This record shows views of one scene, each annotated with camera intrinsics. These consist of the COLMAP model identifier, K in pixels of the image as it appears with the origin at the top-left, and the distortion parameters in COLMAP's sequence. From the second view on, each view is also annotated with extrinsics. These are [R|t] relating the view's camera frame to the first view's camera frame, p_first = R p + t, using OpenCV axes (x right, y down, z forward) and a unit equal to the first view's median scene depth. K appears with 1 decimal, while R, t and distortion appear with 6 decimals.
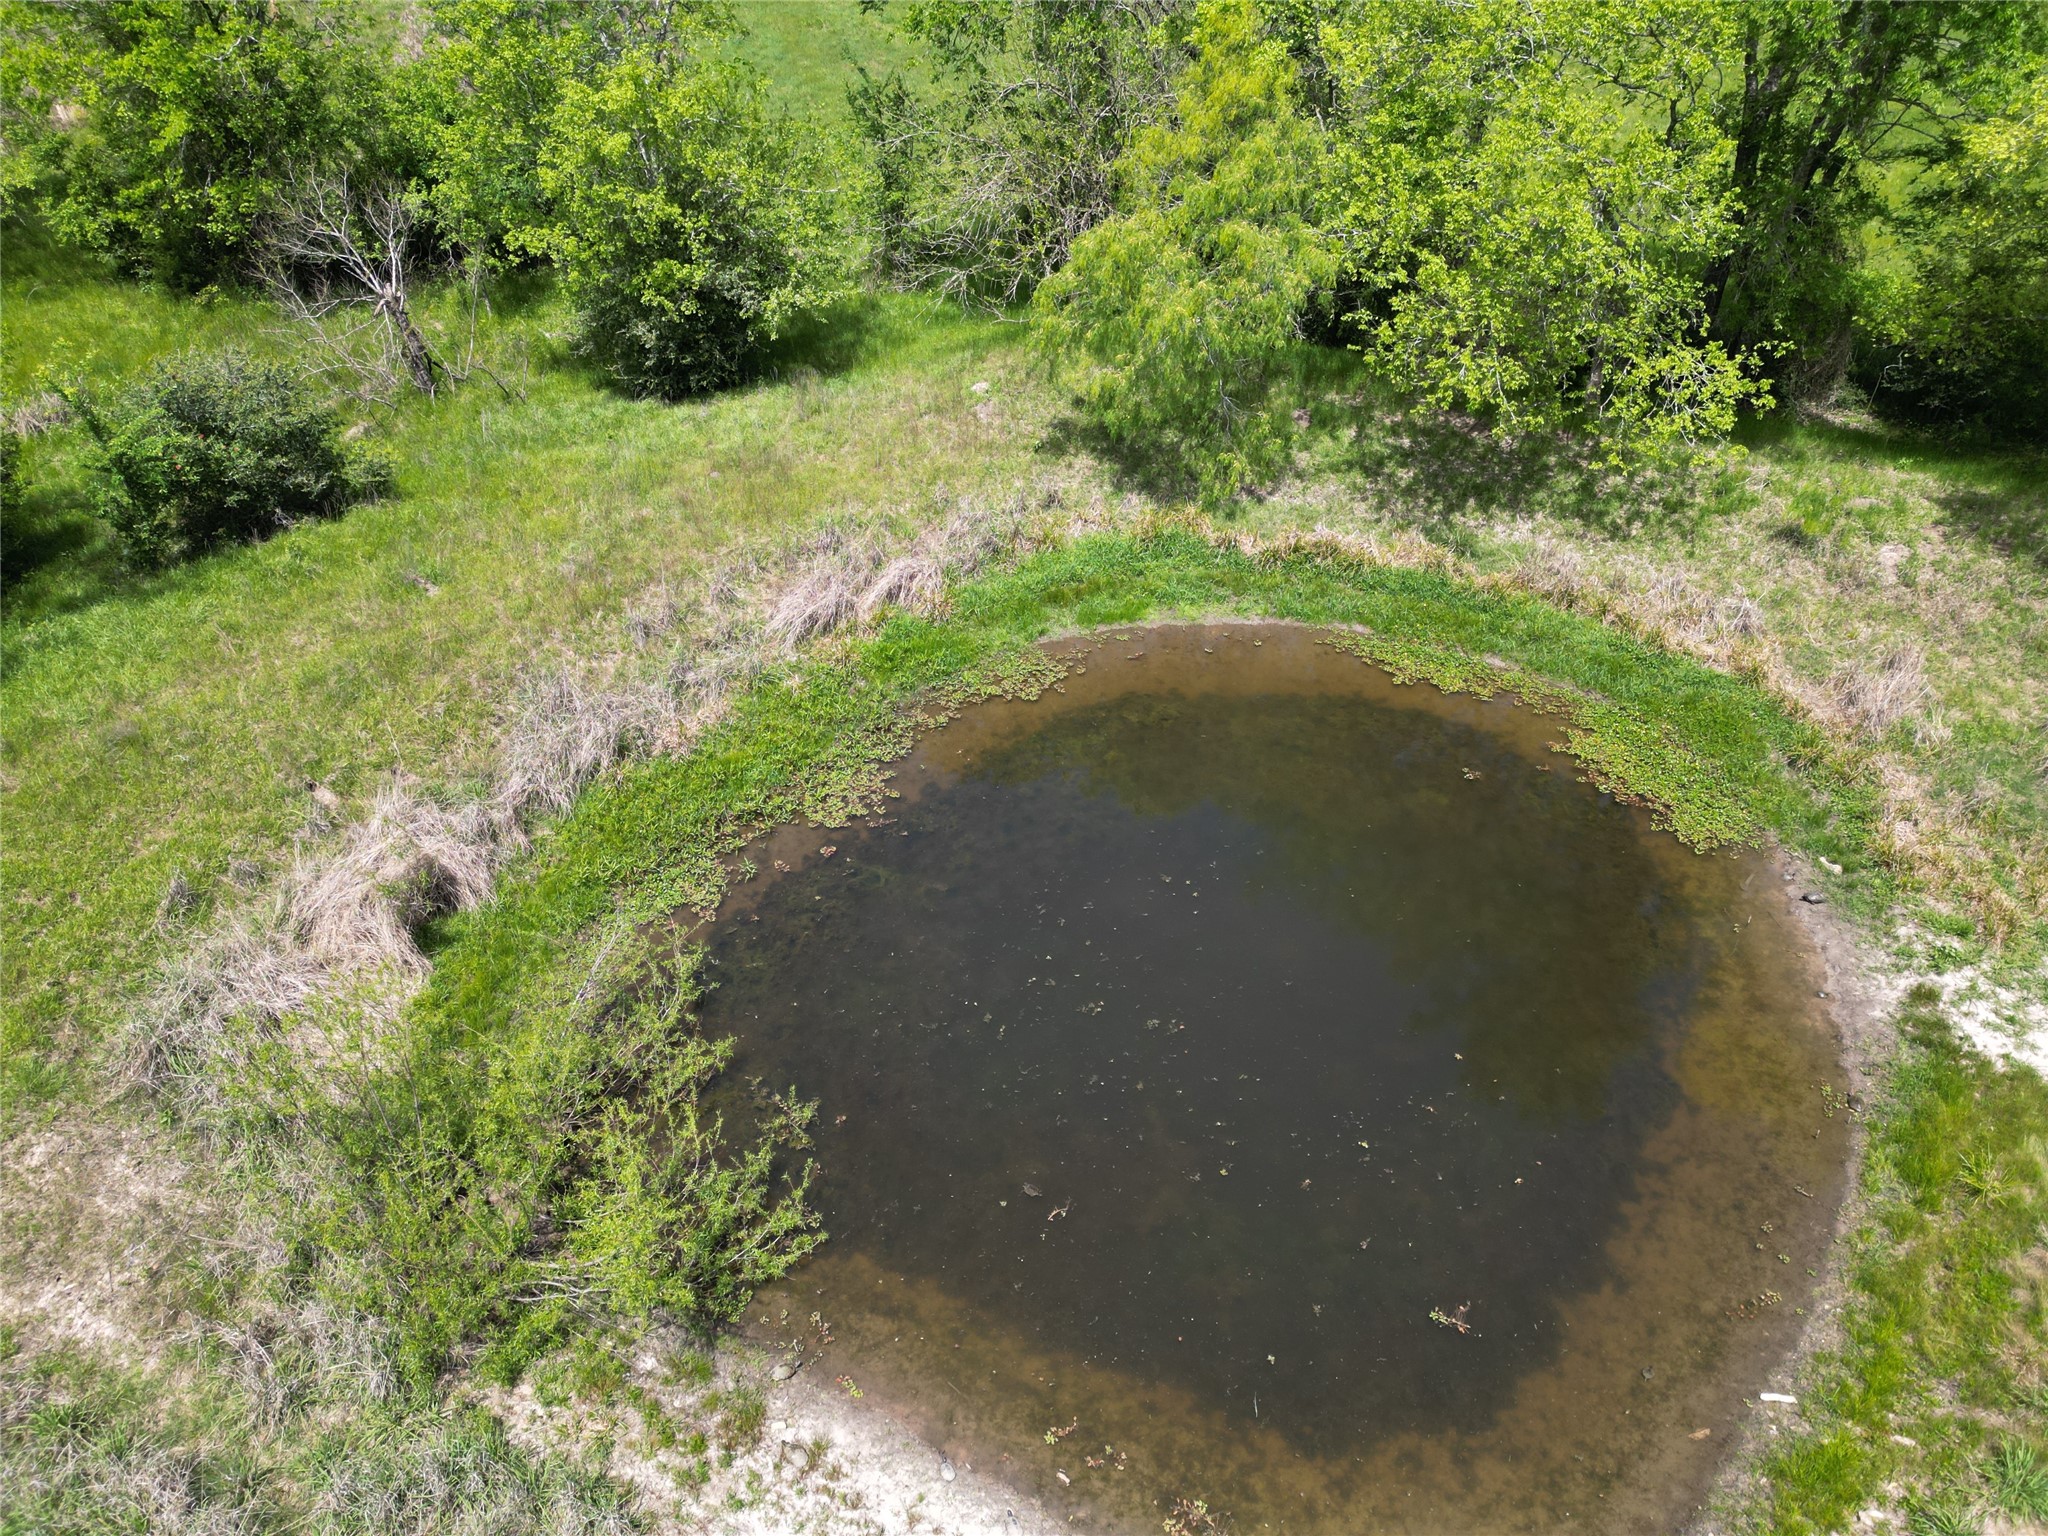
lens RADIAL K [[1430.3, 0, 1023.6], [0, 1430.3, 769.5], [0, 0, 1]] dist [0.069668, -0.061098]
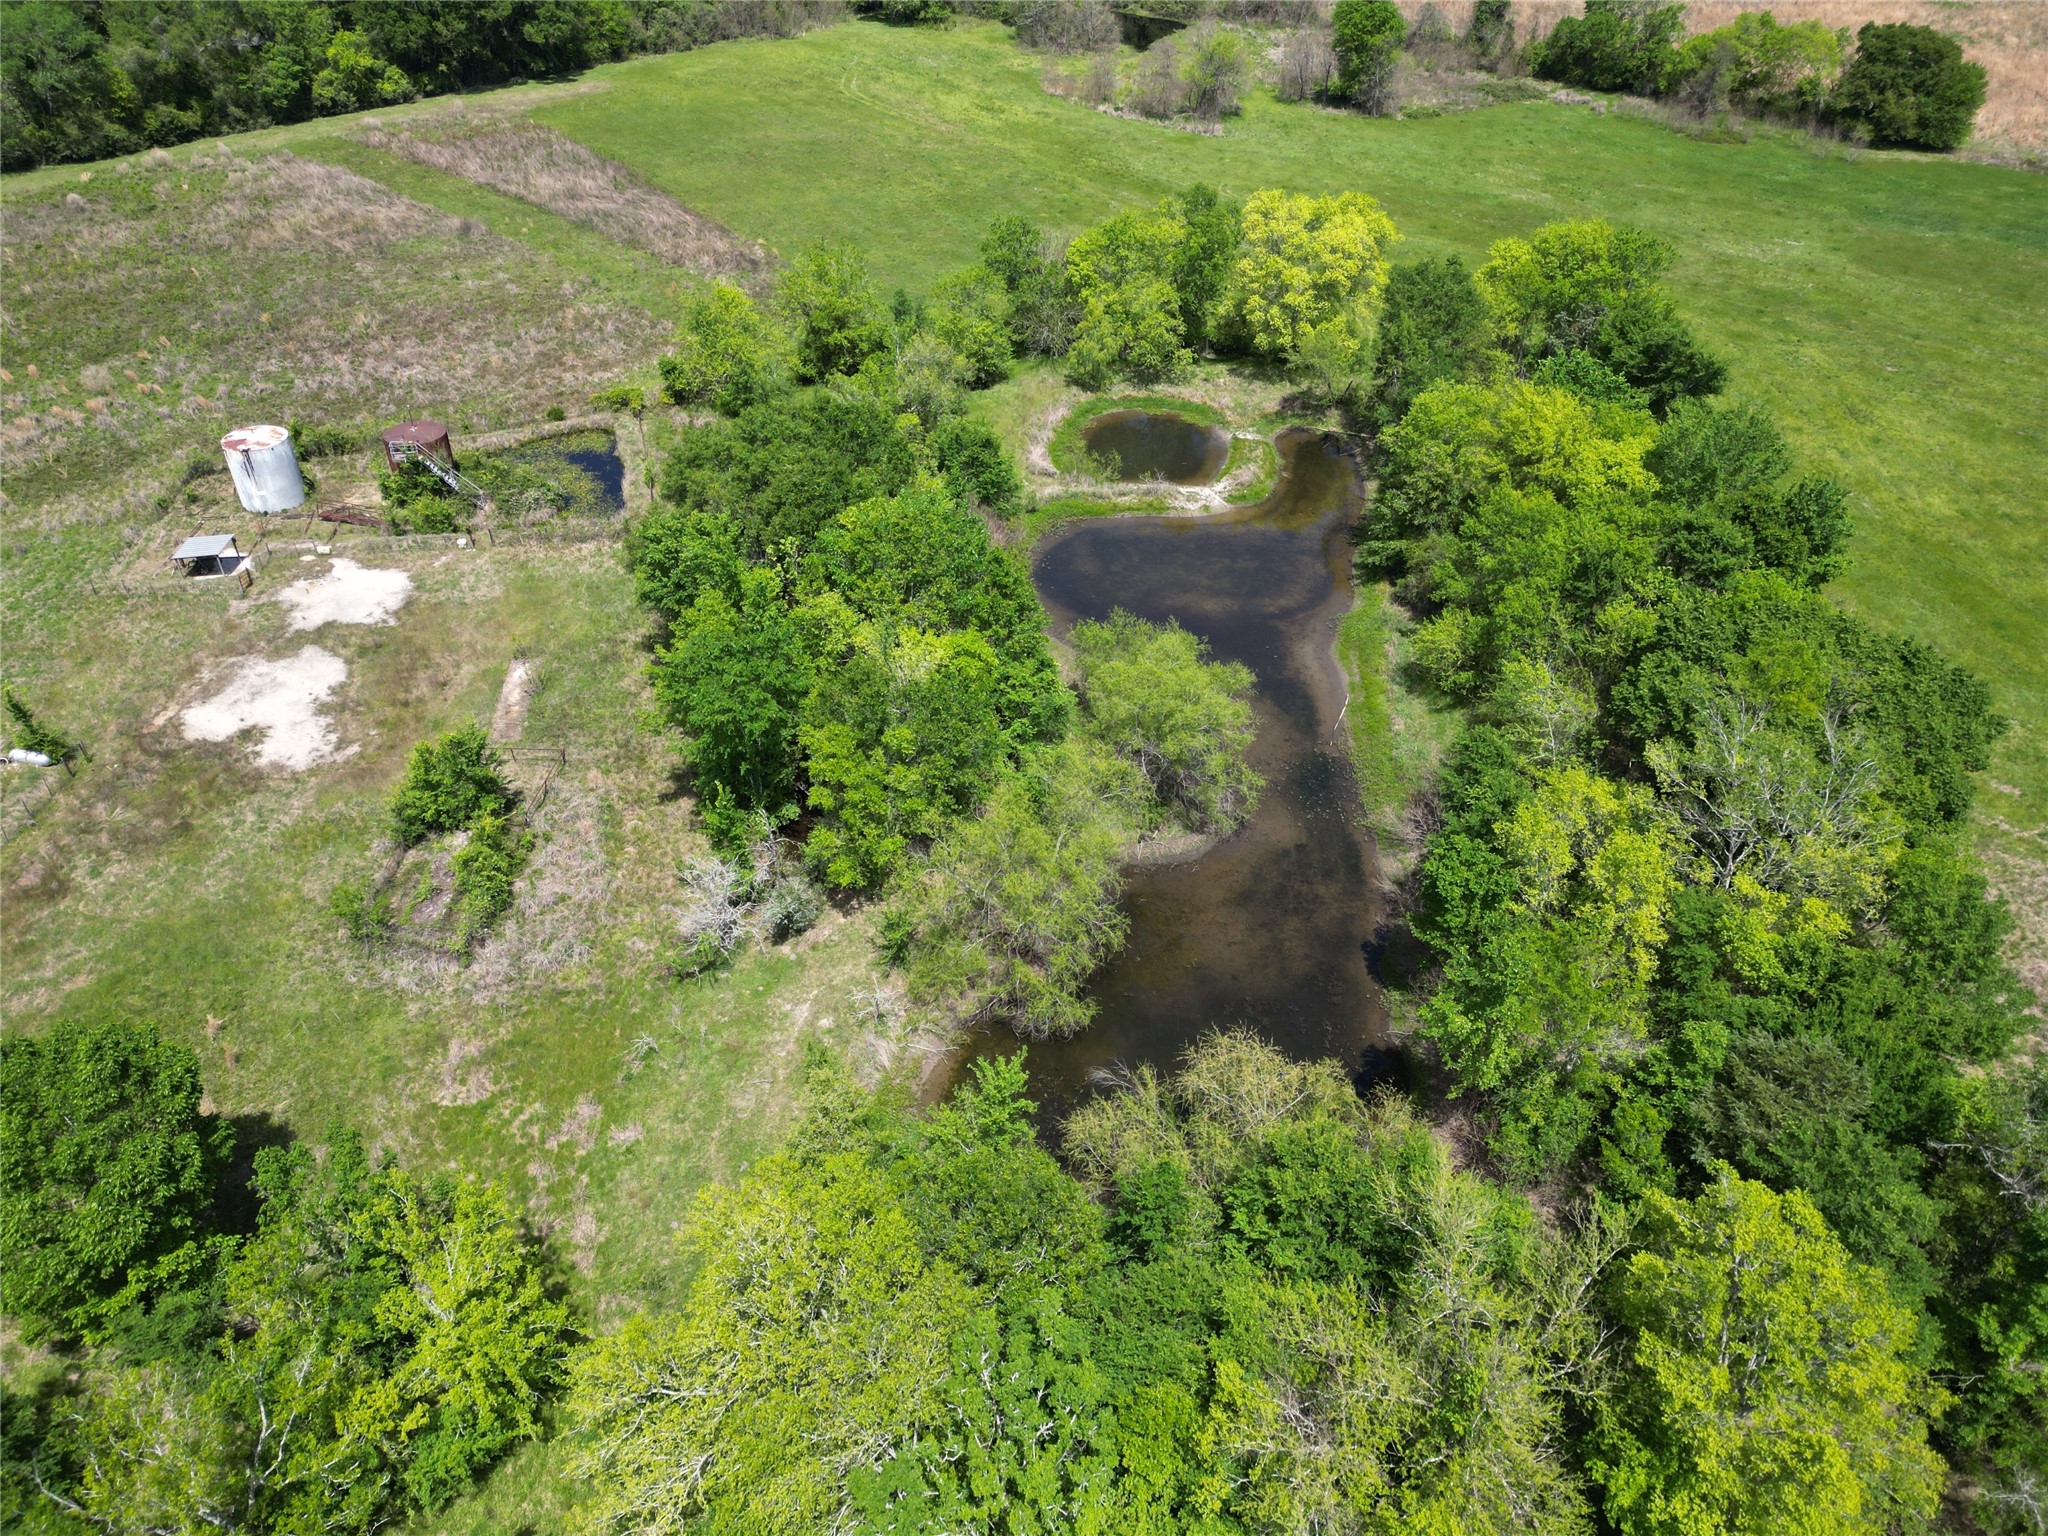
lens RADIAL K [[1430.3, 0, 1013.6], [0, 1430.3, 755.8], [0, 0, 1]] dist [0.069668, -0.061098]
pose [[0.924064, -0.230294, 0.305075, -2.145473], [0.224751, 0.972936, 0.053684, 0.773021], [-0.309181, 0.018959, 0.950814, -3.953597]]
